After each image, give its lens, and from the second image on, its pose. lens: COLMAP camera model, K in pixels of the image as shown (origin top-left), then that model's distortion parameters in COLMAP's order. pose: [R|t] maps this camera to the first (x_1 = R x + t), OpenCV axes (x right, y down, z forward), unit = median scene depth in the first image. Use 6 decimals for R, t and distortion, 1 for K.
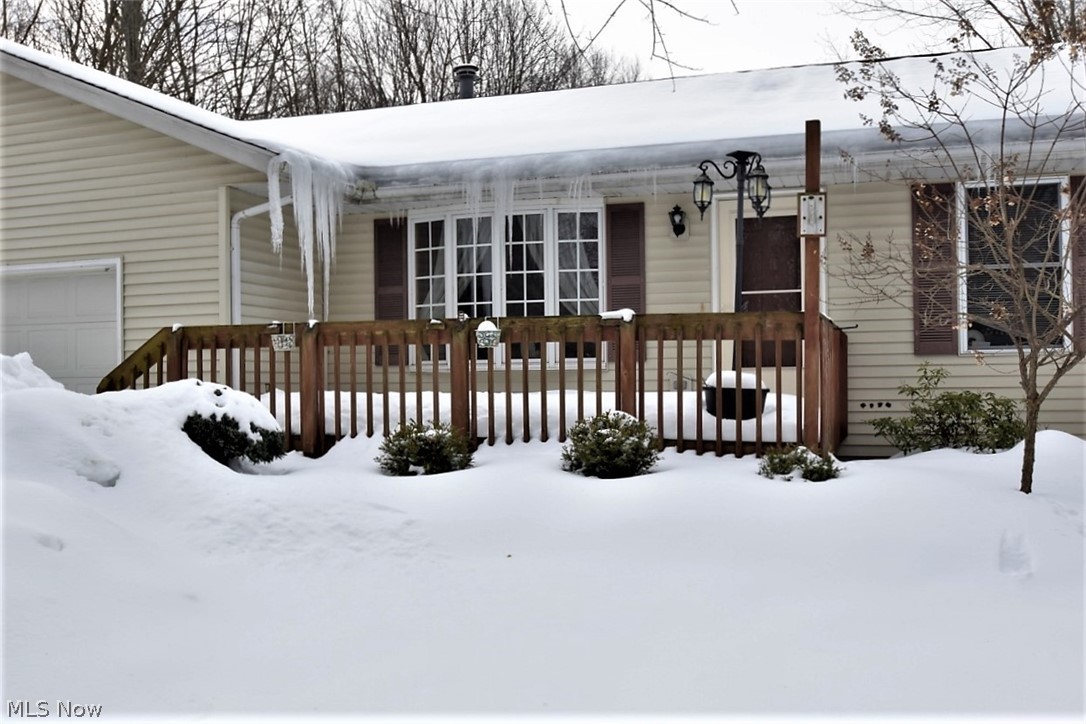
lens RADIAL K [[1154.9, 0, 543.0], [0, 1154.9, 362.0], [0, 0, 1]] dist [-0.104788, 0.002323]
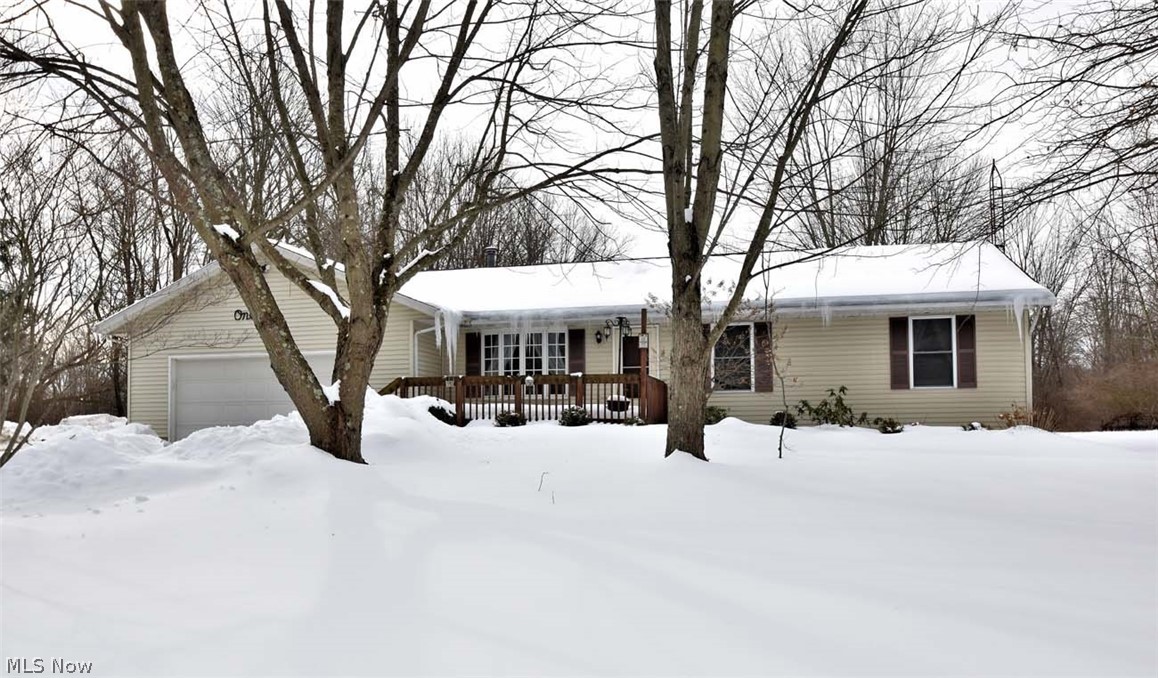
lens RADIAL K [[1249.2, 0, 579.0], [0, 1249.2, 339.0], [0, 0, 1]] dist [0.001384, 0.000079]
pose [[0.995502, 0.014439, 0.093630, -0.183340], [-0.006664, 0.996542, -0.082821, 0.106442], [-0.094502, 0.081825, 0.992156, -1.728402]]
